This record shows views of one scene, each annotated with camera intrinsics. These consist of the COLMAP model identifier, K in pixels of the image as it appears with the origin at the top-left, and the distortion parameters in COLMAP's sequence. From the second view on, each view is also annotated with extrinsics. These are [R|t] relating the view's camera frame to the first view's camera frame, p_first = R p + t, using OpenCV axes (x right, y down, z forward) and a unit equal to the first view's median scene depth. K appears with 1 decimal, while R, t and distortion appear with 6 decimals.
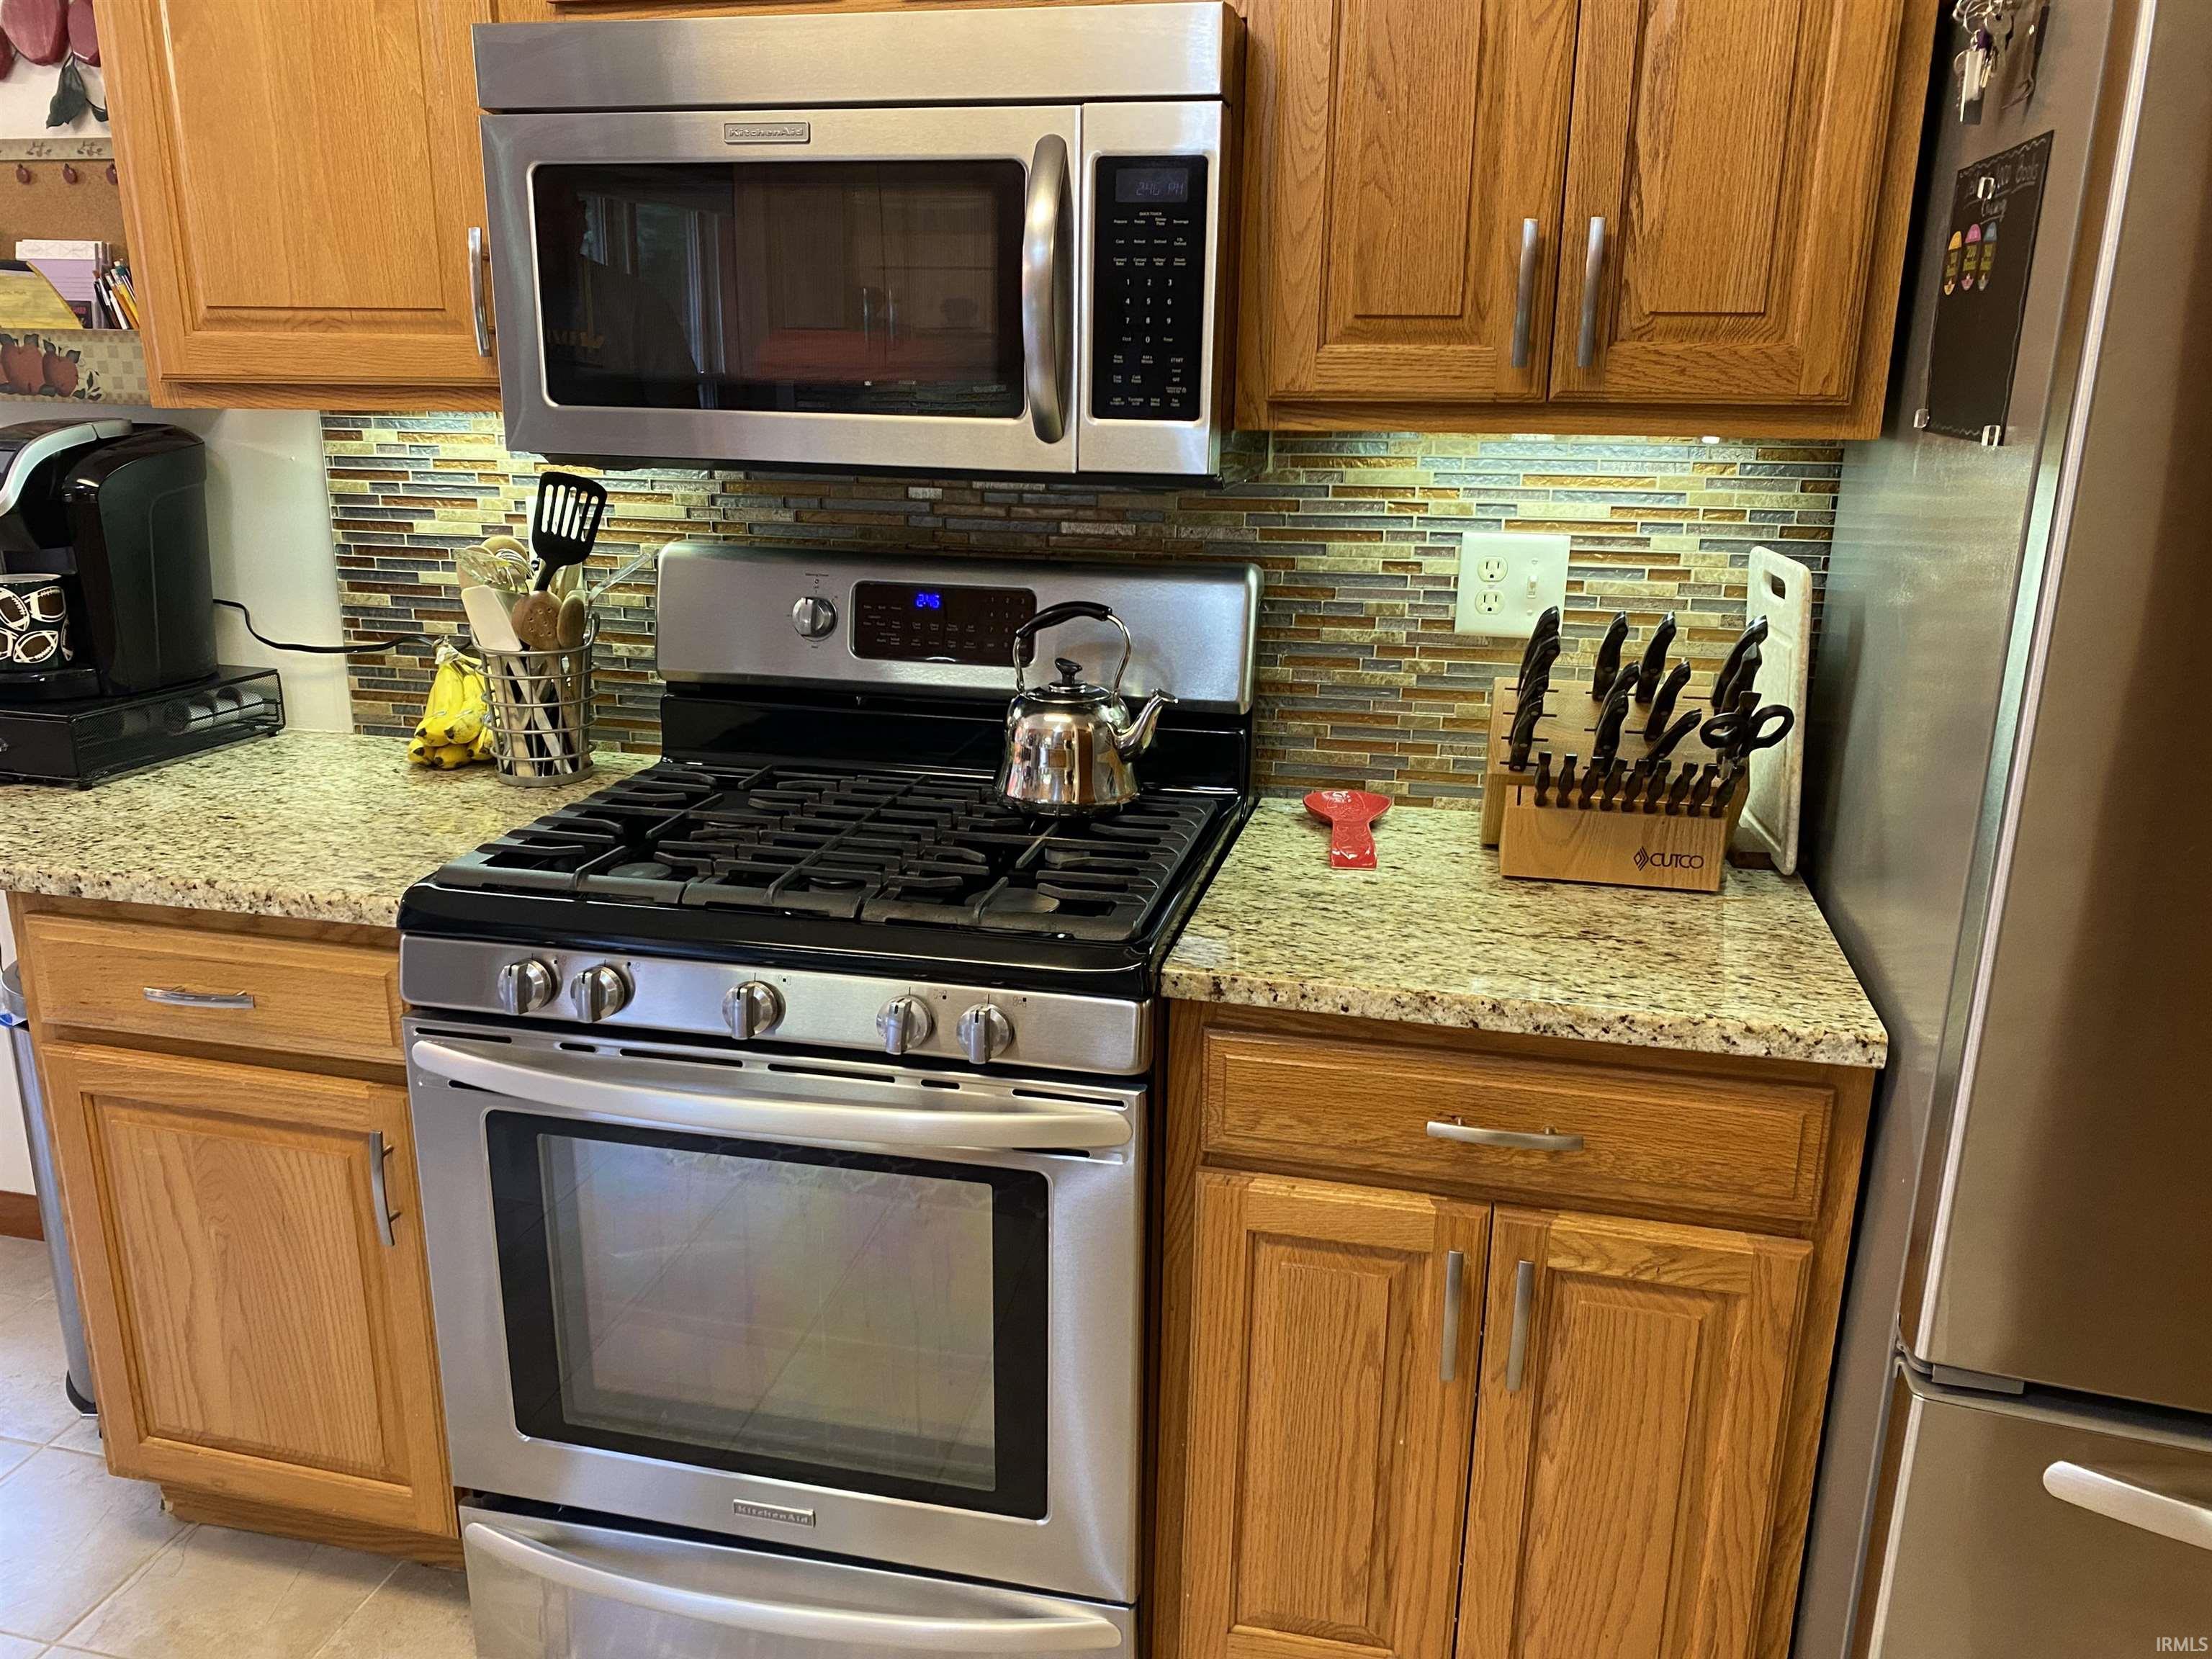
lens RADIAL K [[1677.2, 0, 1102.1], [0, 1677.2, 834.0], [0, 0, 1]] dist [0.016961, 0.002990]
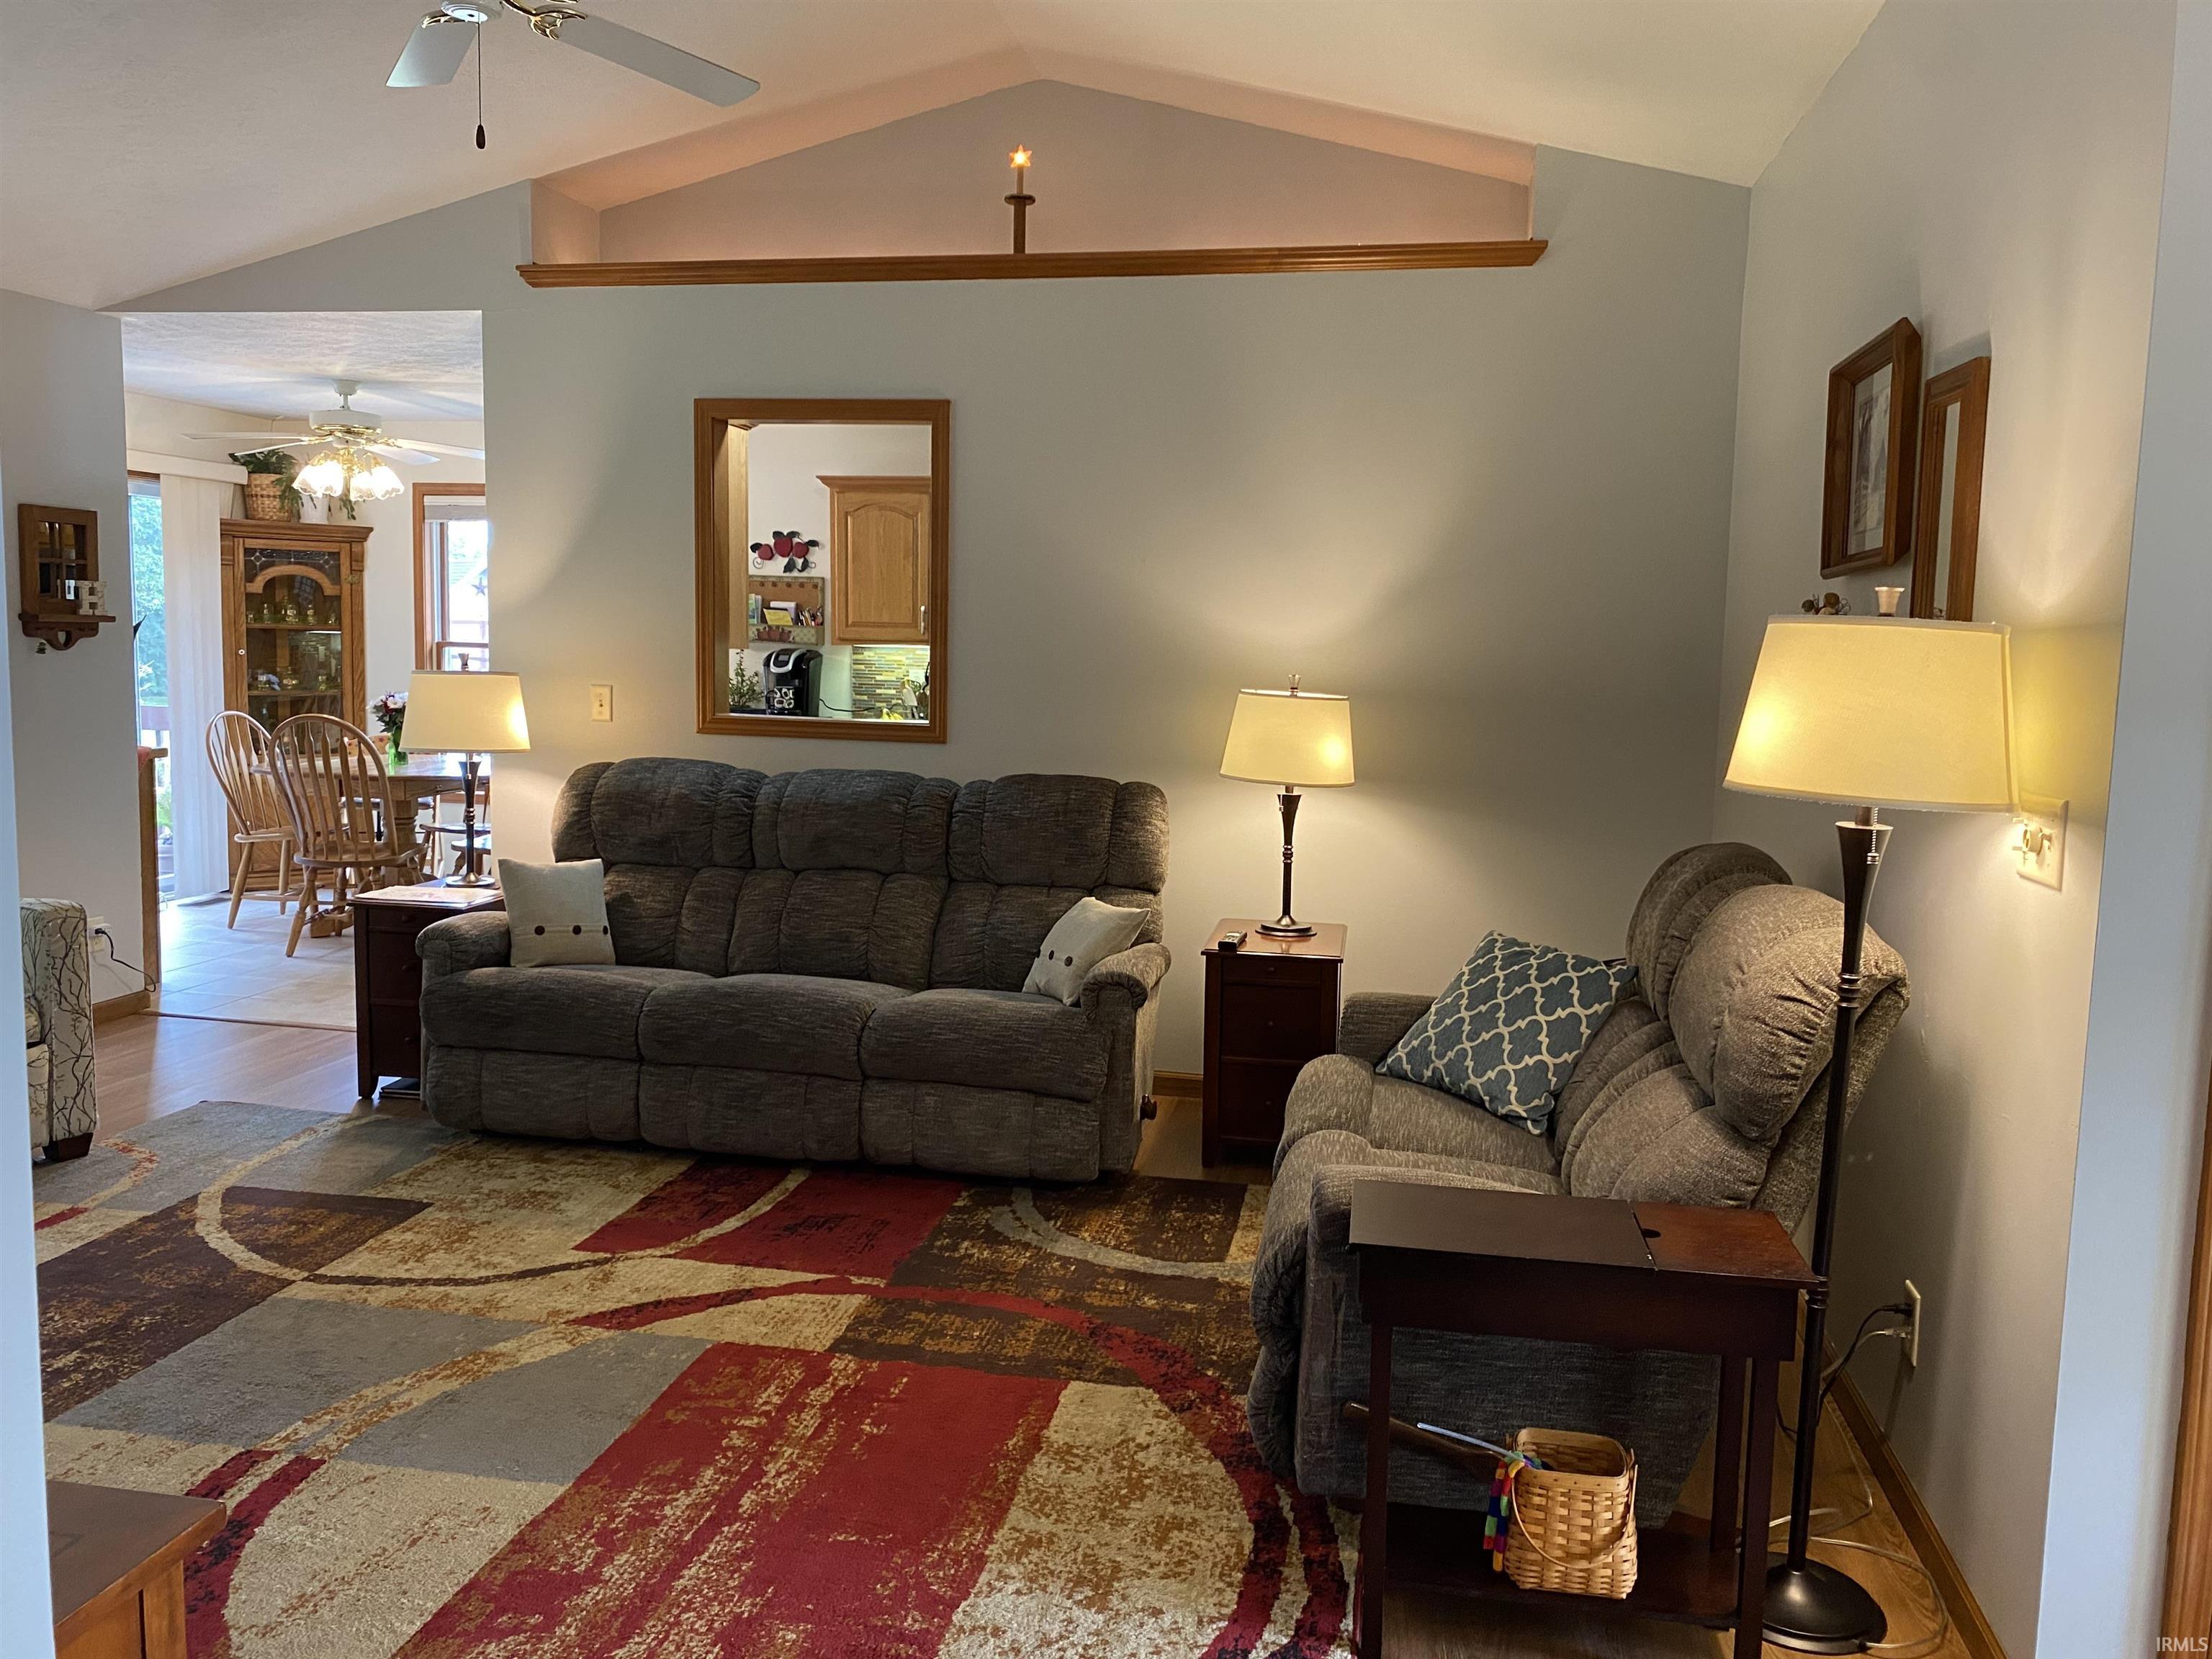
lens RADIAL K [[1677.2, 0, 1107.7], [0, 1677.2, 822.5], [0, 0, 1]] dist [0.016961, 0.002990]
pose [[0.999076, 0.016667, 0.039605, -0.040622], [-0.010235, 0.987487, -0.157371, 0.710258], [-0.041732, 0.156820, 0.986745, -2.623008]]
